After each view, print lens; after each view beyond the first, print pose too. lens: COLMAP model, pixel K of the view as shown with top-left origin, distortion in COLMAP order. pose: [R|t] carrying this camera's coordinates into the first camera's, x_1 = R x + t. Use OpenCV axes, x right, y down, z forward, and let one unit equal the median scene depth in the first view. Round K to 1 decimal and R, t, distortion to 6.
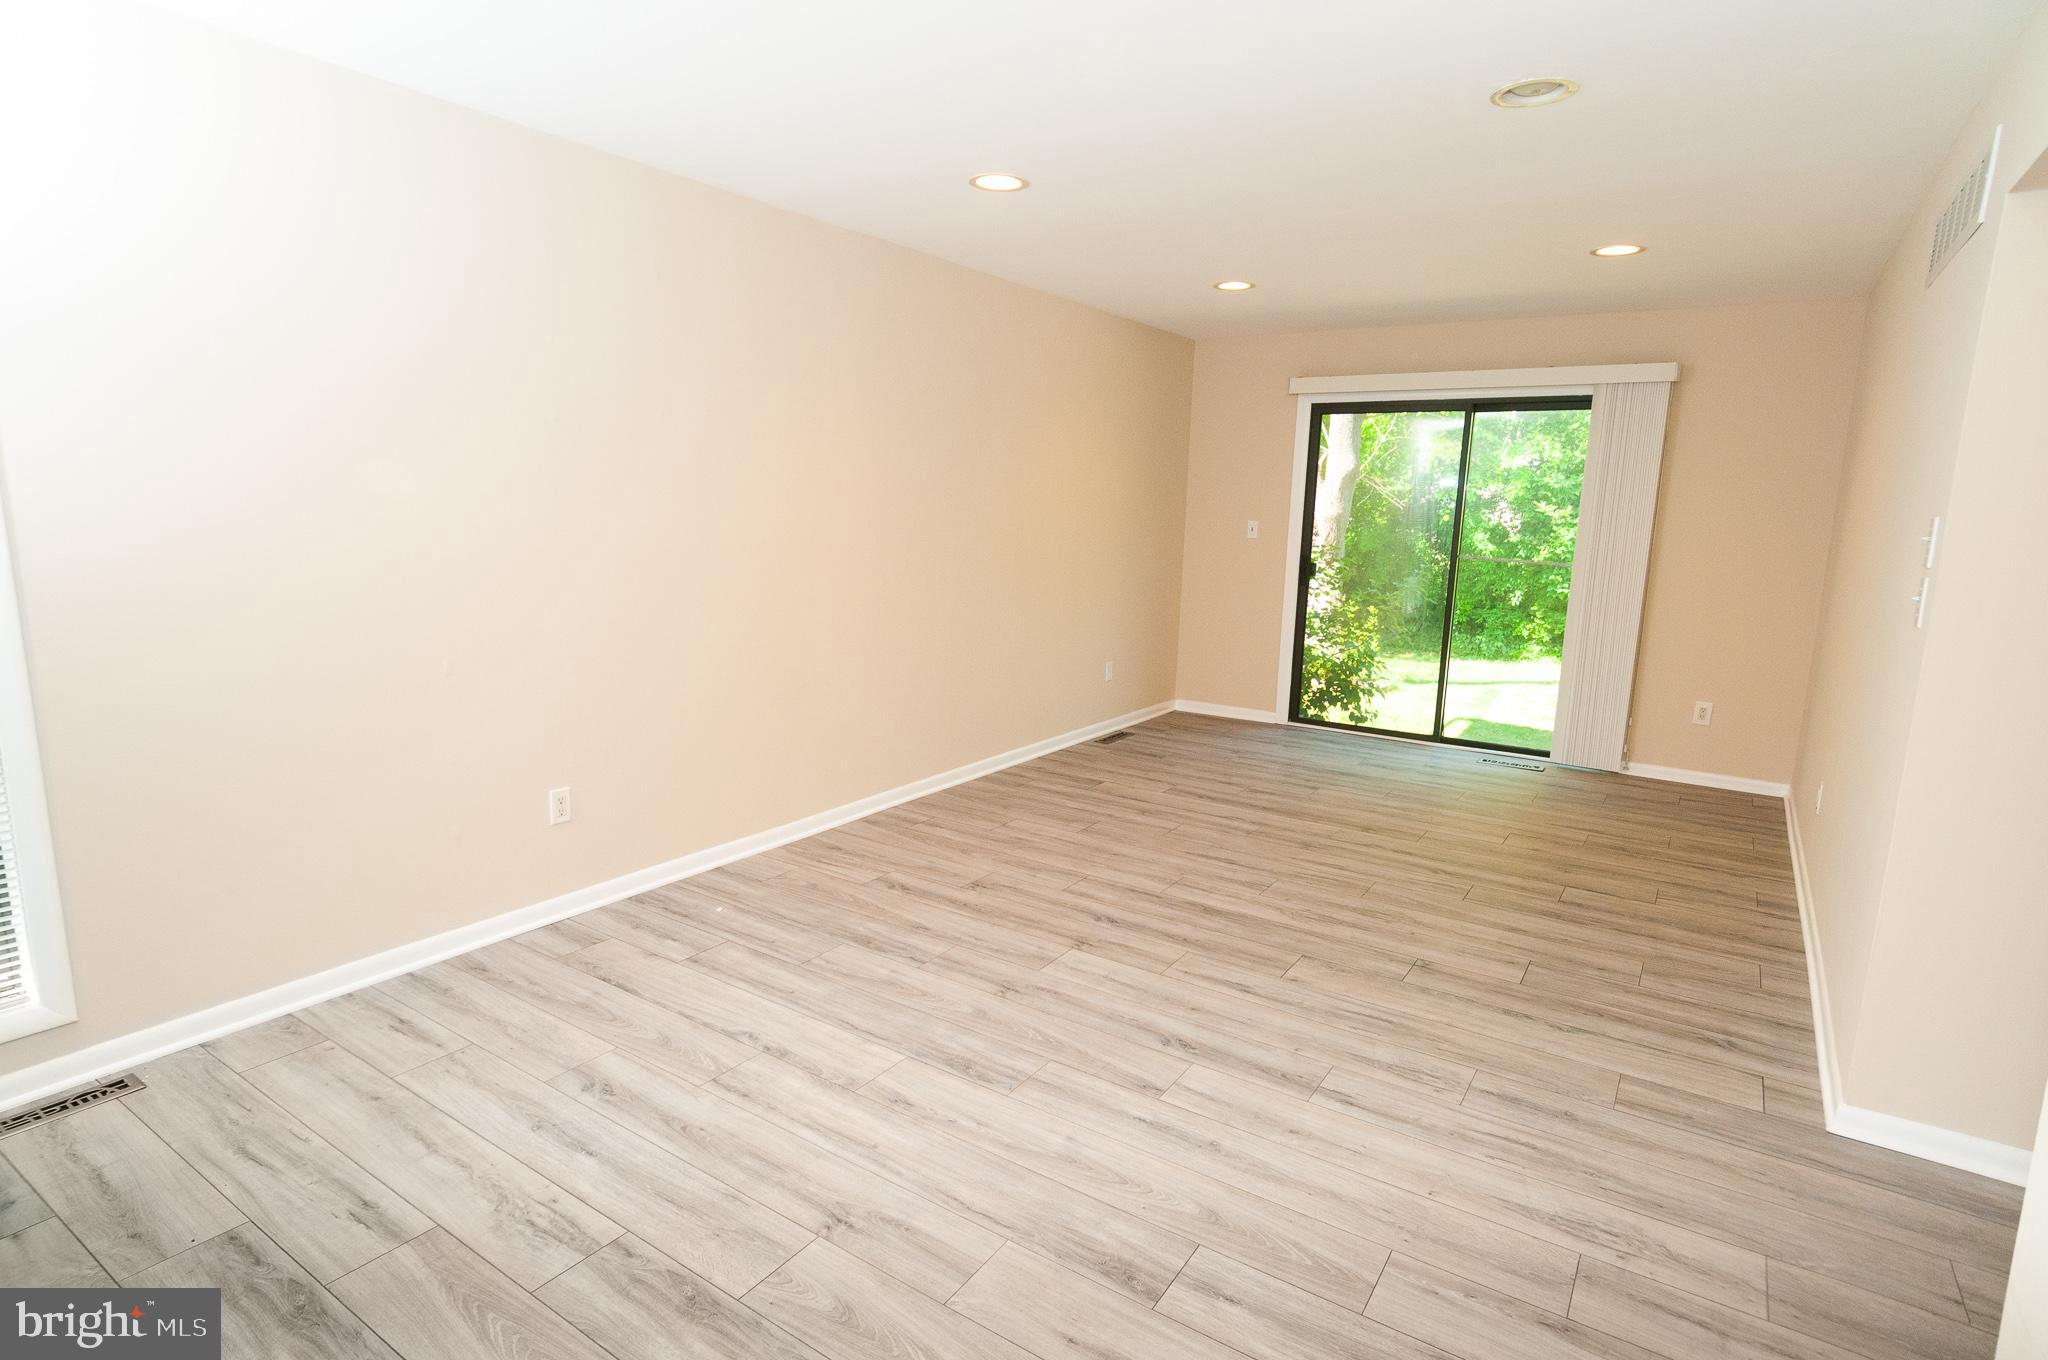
lens RADIAL K [[1055.9, 0, 1019.2], [0, 1055.9, 686.5], [0, 0, 1]] dist [0.018354, -0.019359]
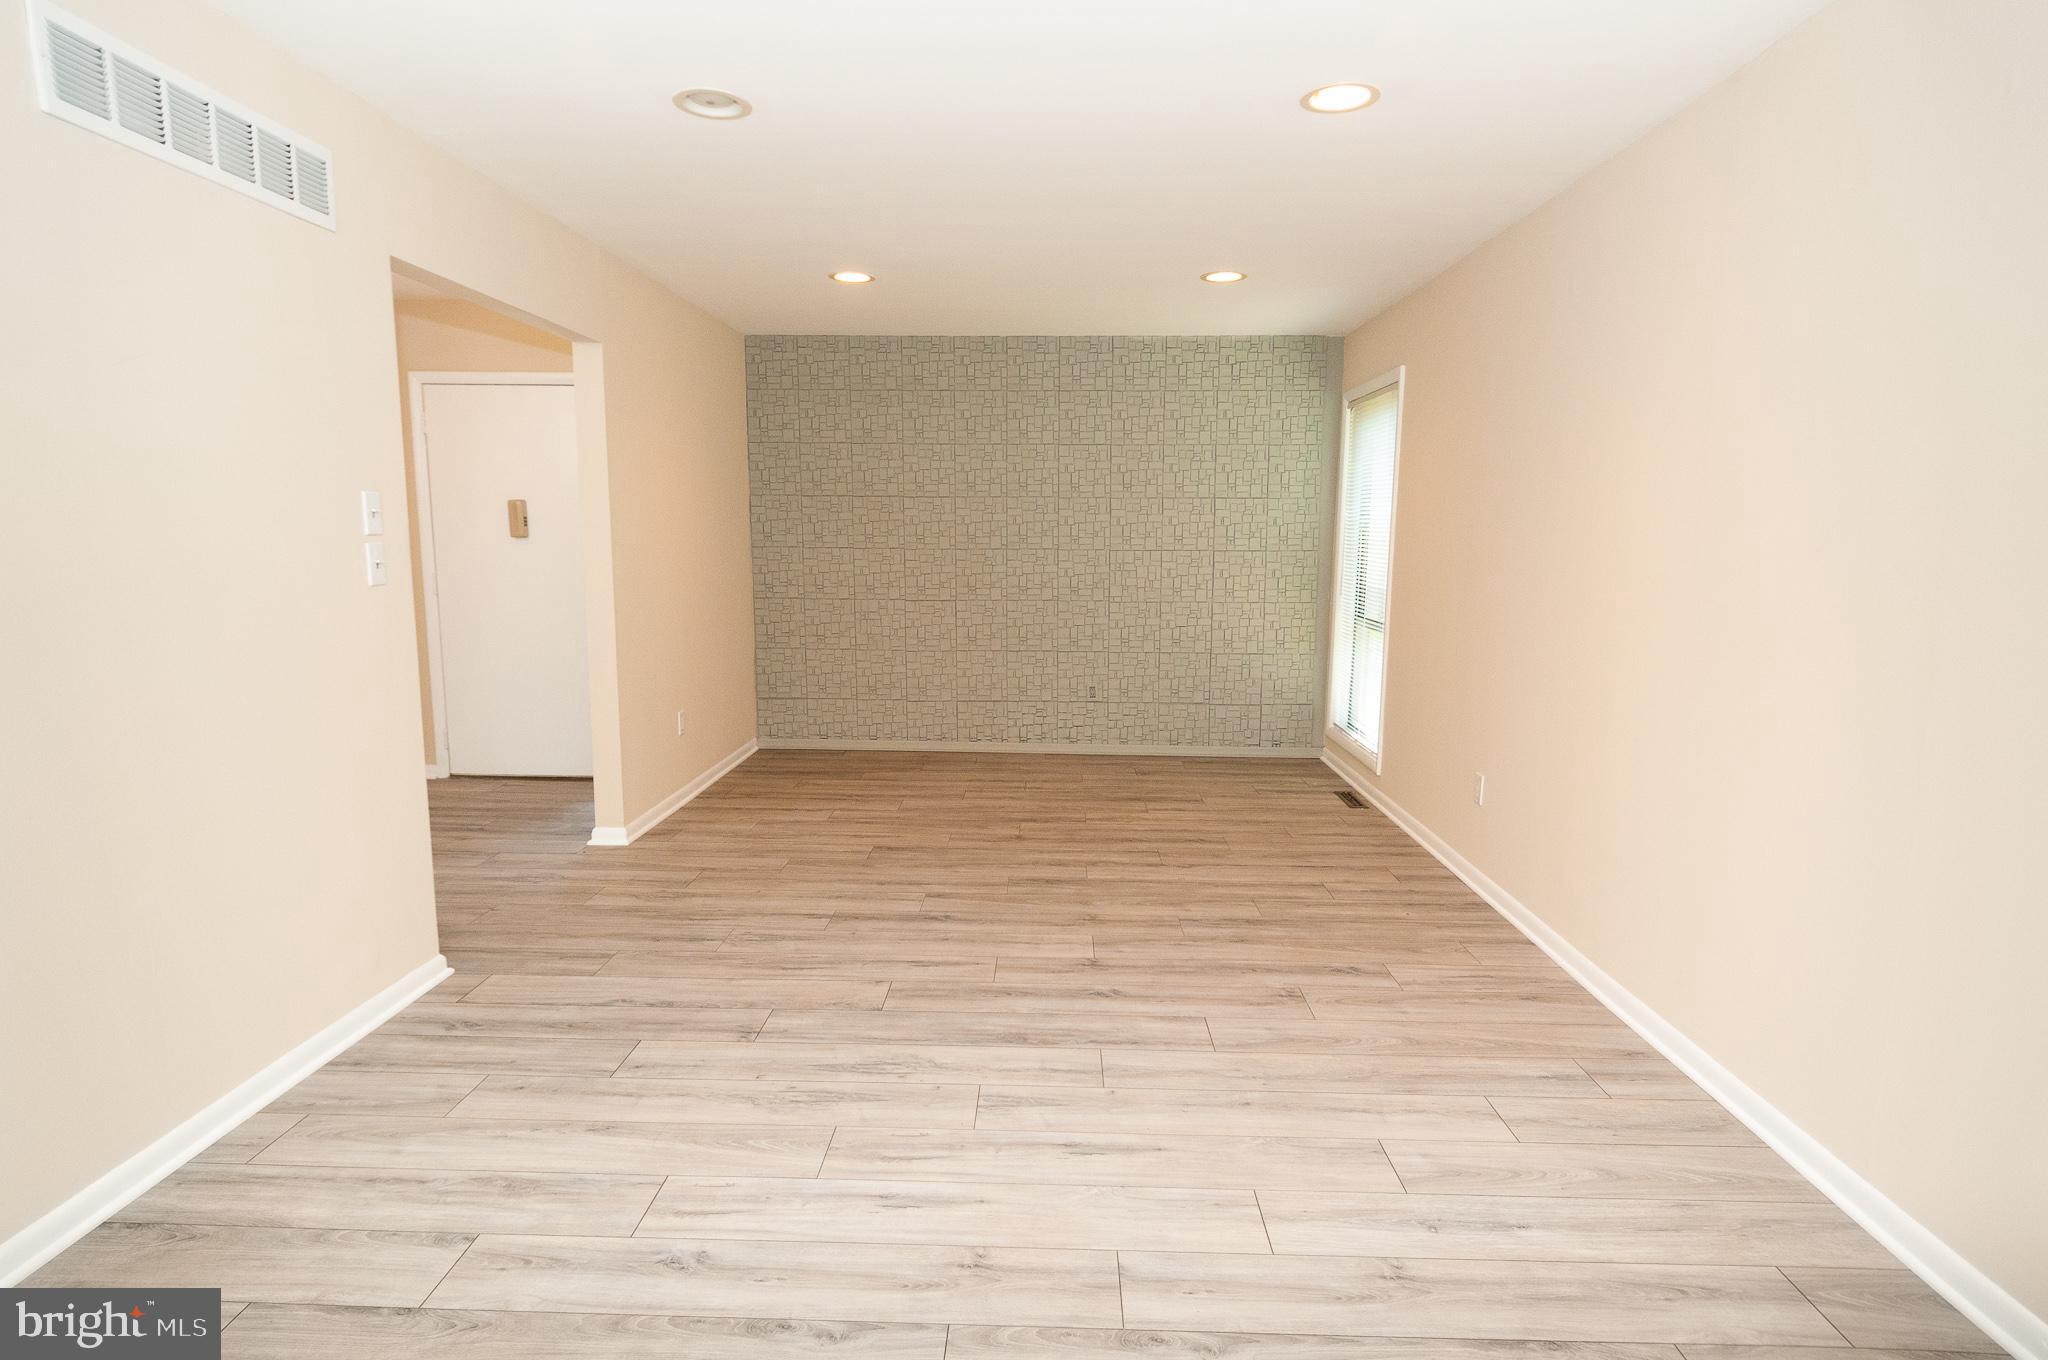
lens RADIAL K [[1098.2, 0, 1022.1], [0, 1098.2, 688.0], [0, 0, 1]] dist [0.022382, -0.025216]
pose [[-0.846718, 0.041167, -0.530447, 0.634397], [-0.123917, 0.954324, 0.271865, -0.261404], [0.517410, 0.295924, -0.802942, 1.691217]]
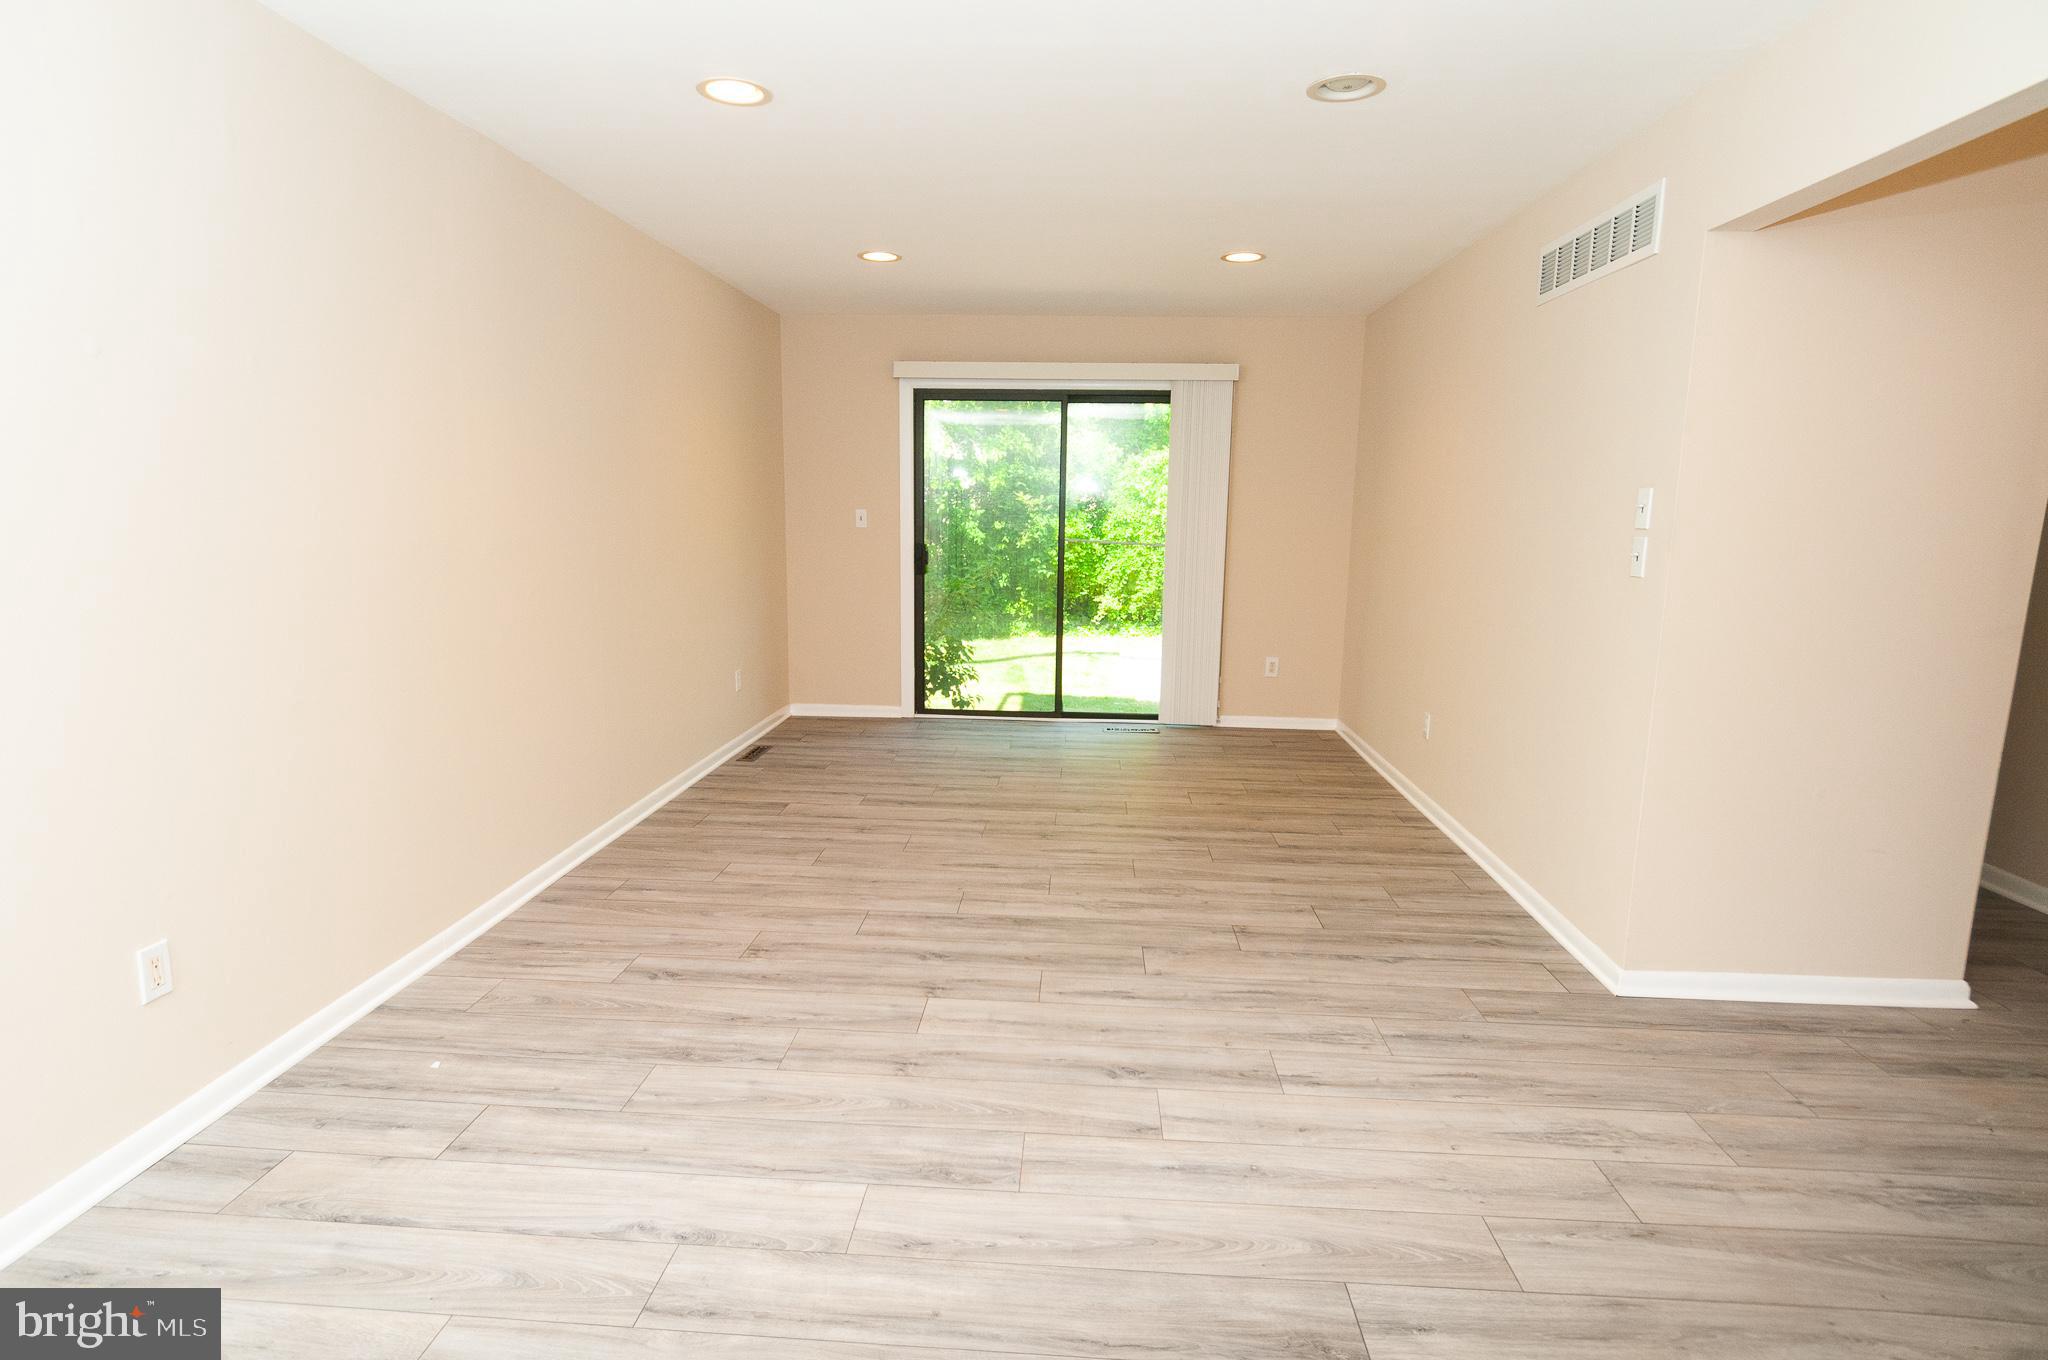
lens RADIAL K [[1058.9, 0, 1020.1], [0, 1058.9, 688.0], [0, 0, 1]] dist [0.017900, -0.021720]
pose [[0.863991, -0.099302, 0.493619, -0.284939], [0.096202, 0.994855, 0.031752, -0.025339], [-0.494232, 0.020053, 0.869099, 0.196797]]
